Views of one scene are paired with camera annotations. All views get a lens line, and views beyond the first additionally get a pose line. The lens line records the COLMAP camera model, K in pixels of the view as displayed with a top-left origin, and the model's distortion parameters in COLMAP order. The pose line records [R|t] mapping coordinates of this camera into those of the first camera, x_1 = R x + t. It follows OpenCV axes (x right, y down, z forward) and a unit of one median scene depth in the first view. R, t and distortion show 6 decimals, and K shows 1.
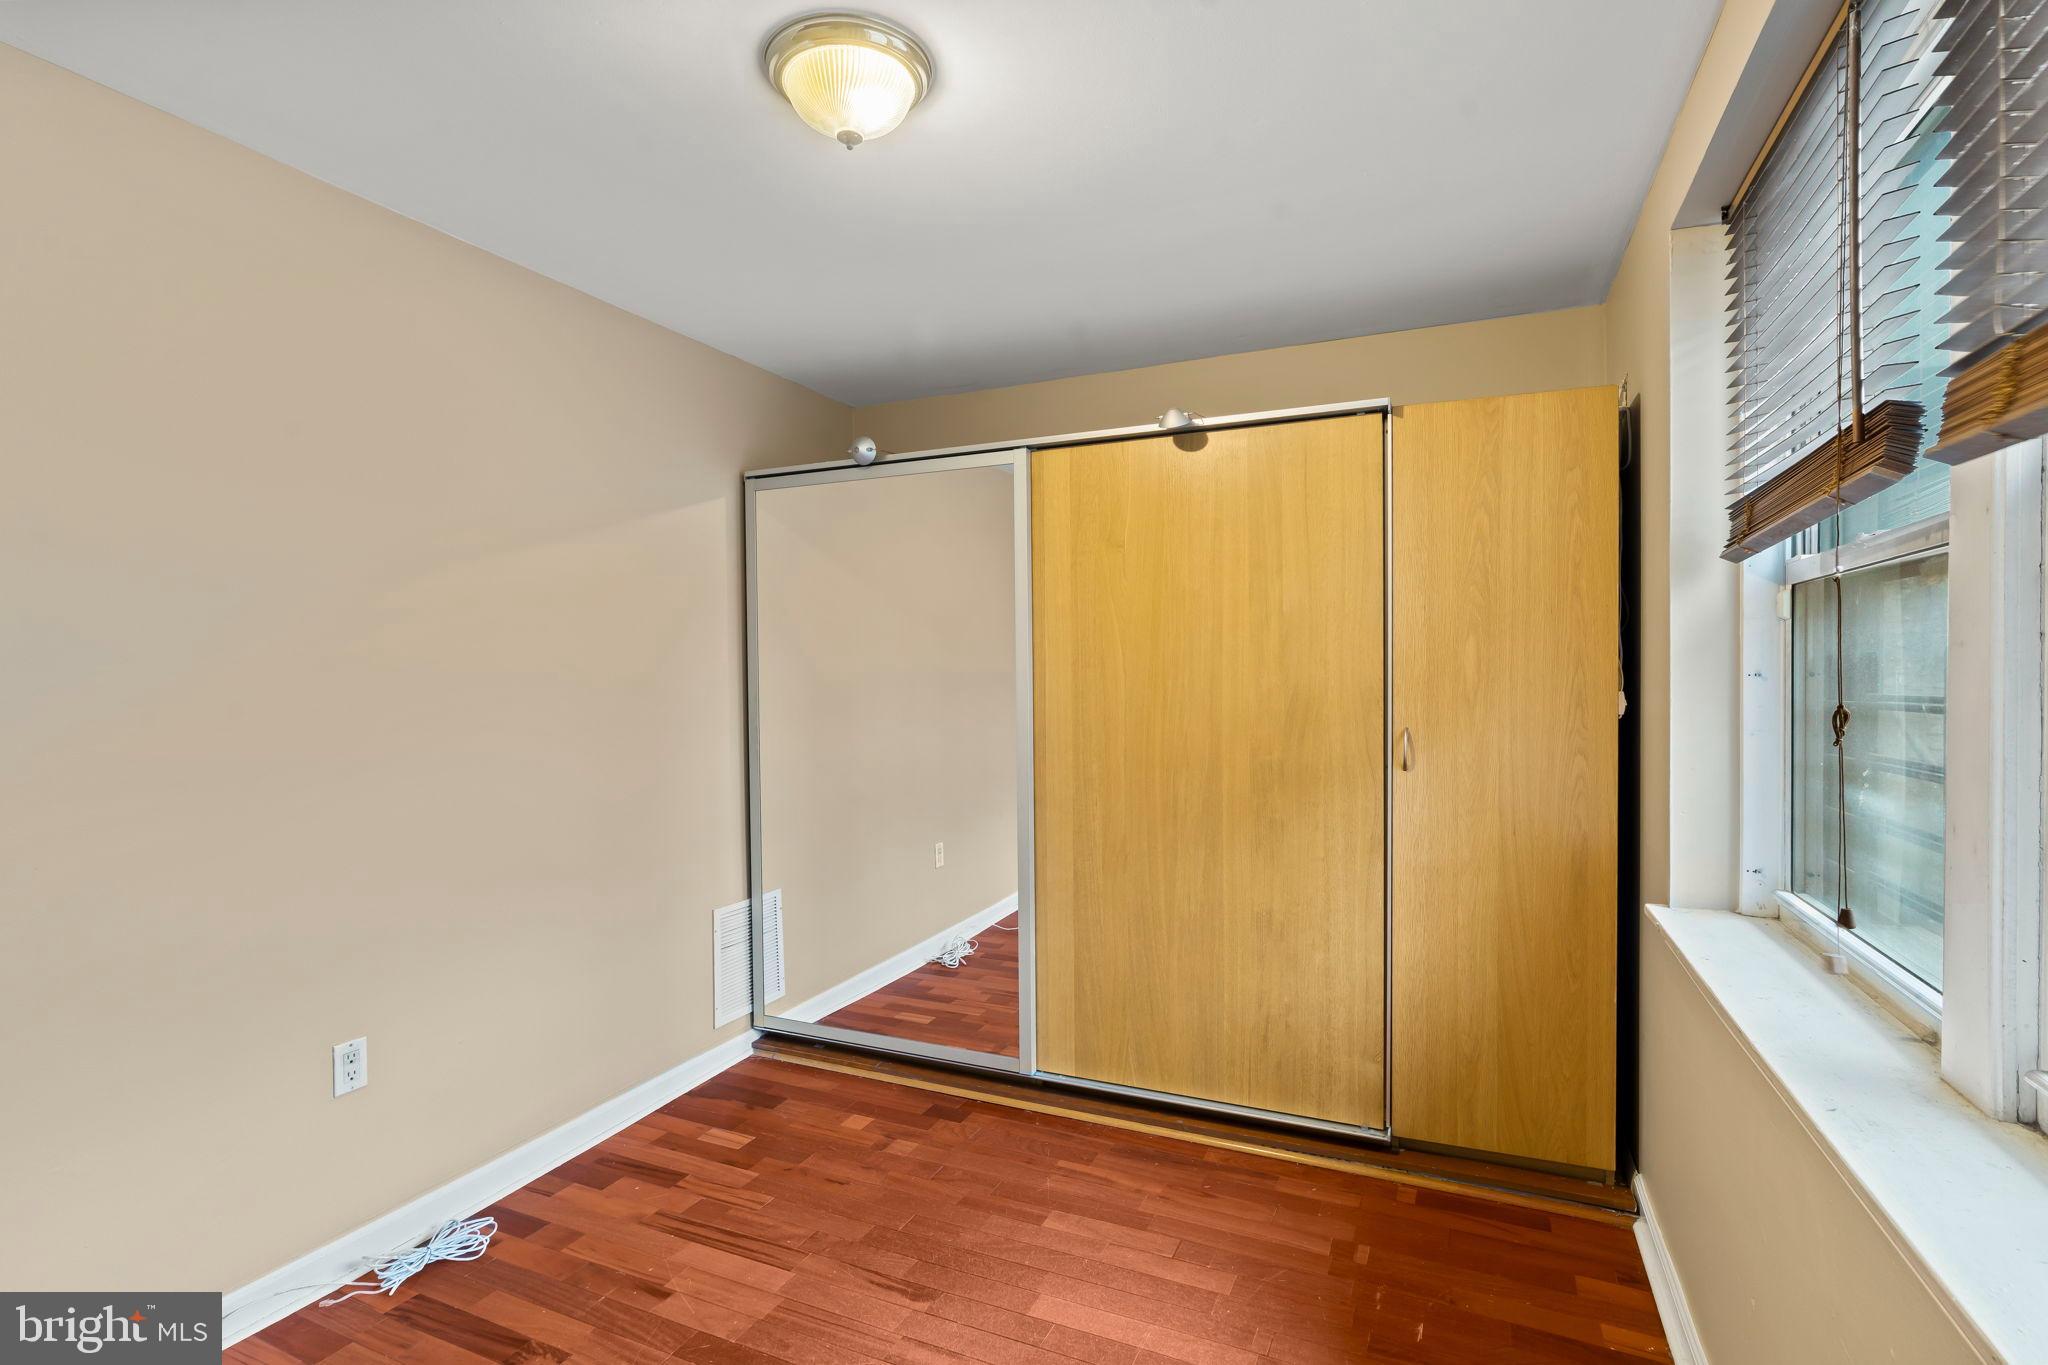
lens RADIAL K [[950.4, 0, 1031.0], [0, 950.4, 689.9], [0, 0, 1]] dist [-0.005648, 0.000273]
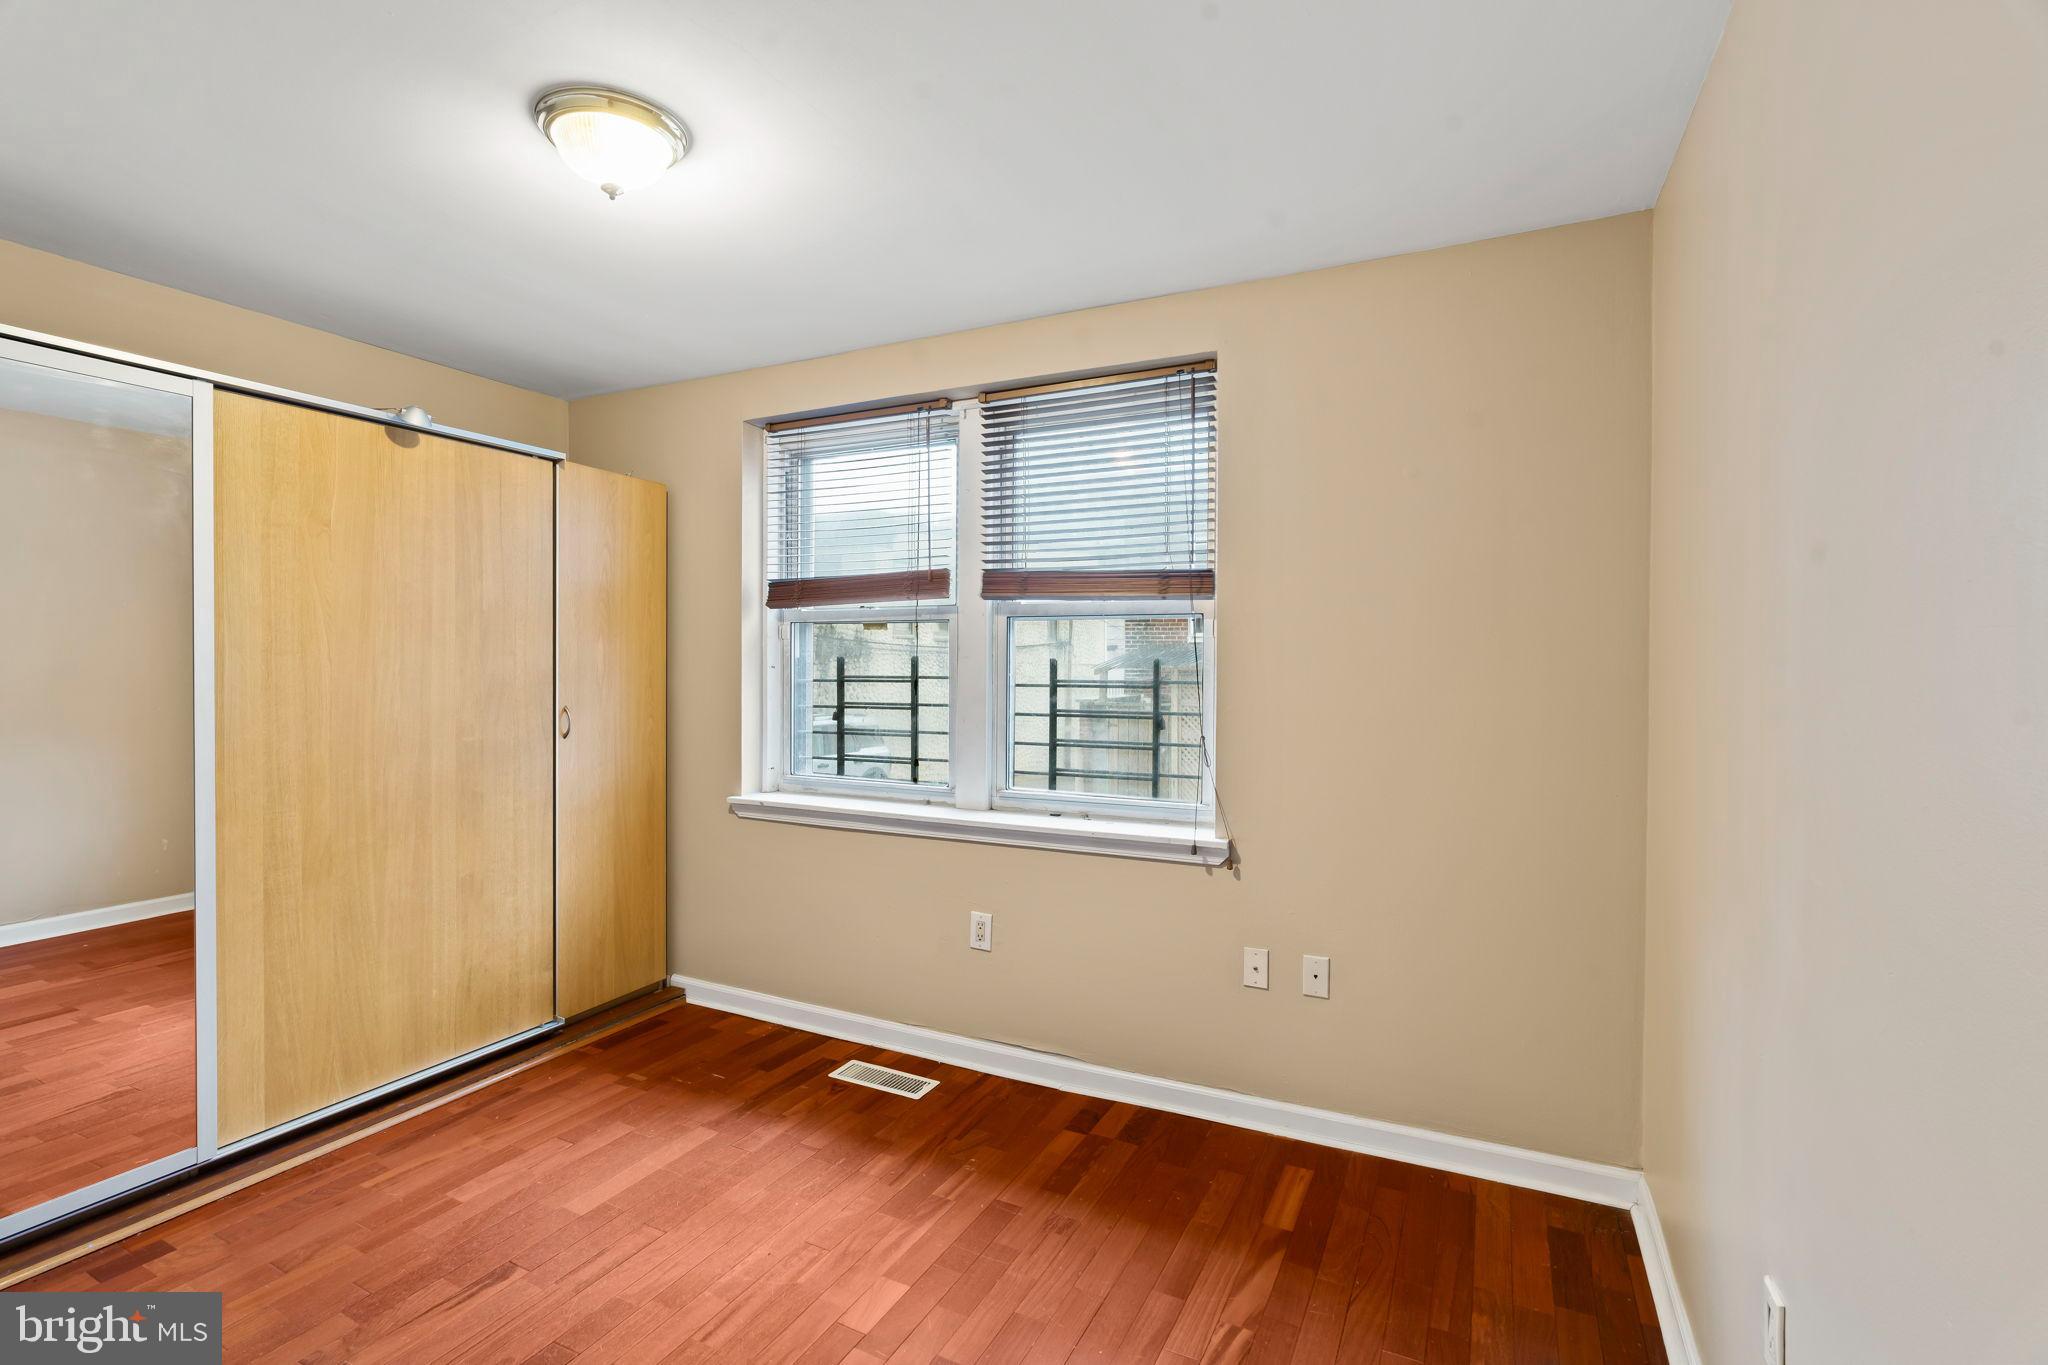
lens RADIAL K [[914.2, 0, 1003.3], [0, 914.2, 682.3], [0, 0, 1]] dist [-0.002619, 0.000486]
pose [[0.068523, -0.014405, 0.997546, -0.822186], [0.011030, 0.999846, 0.013680, -0.003297], [-0.997589, 0.010066, 0.068671, 0.306352]]
